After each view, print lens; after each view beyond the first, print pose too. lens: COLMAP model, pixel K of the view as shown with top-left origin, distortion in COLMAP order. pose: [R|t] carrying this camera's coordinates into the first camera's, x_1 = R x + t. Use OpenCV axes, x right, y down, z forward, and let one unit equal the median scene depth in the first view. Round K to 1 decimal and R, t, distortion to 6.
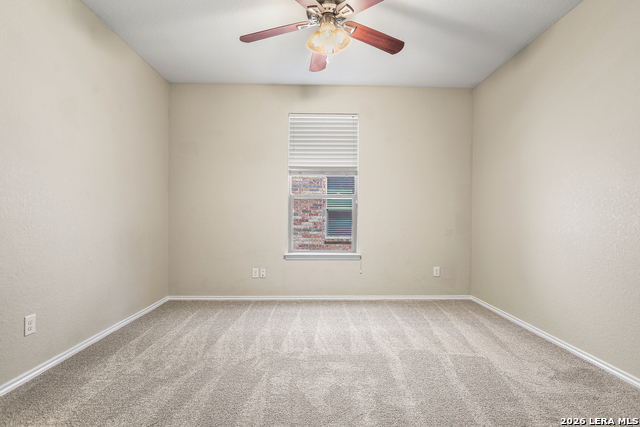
lens RADIAL K [[305.8, 0, 320.6], [0, 305.8, 217.5], [0, 0, 1]] dist [0.001590, 0.000085]
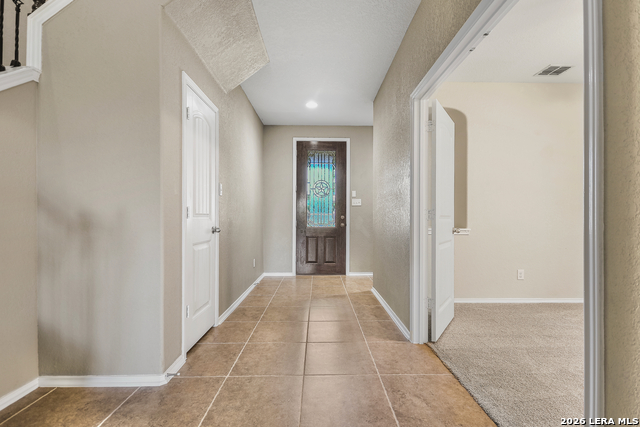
lens RADIAL K [[286.1, 0, 320.0], [0, 286.1, 213.5], [0, 0, 1]] dist [0.002054, 0.000084]
pose [[-0.051064, -0.024741, -0.998389, 0.524116], [0.000742, 0.999692, -0.024812, 0.004982], [0.998695, -0.002007, -0.051030, -0.096595]]
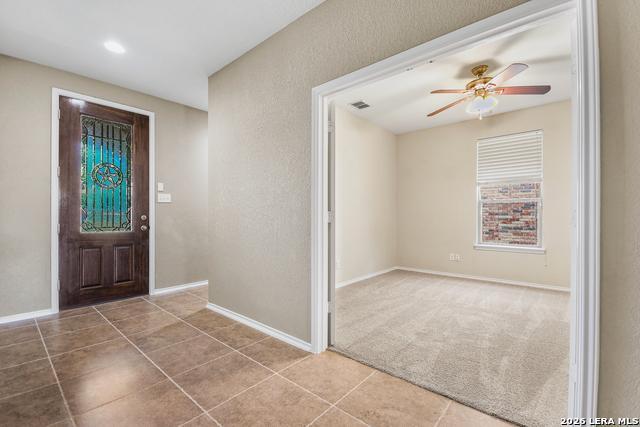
lens RADIAL K [[281.3, 0, 320.8], [0, 281.3, 216.8], [0, 0, 1]] dist [-0.013155, -0.000404]
pose [[0.716561, -0.005376, -0.697504, 0.263624], [0.007392, 0.999973, -0.000113, -0.010254], [0.697486, -0.005075, 0.716581, -0.361747]]
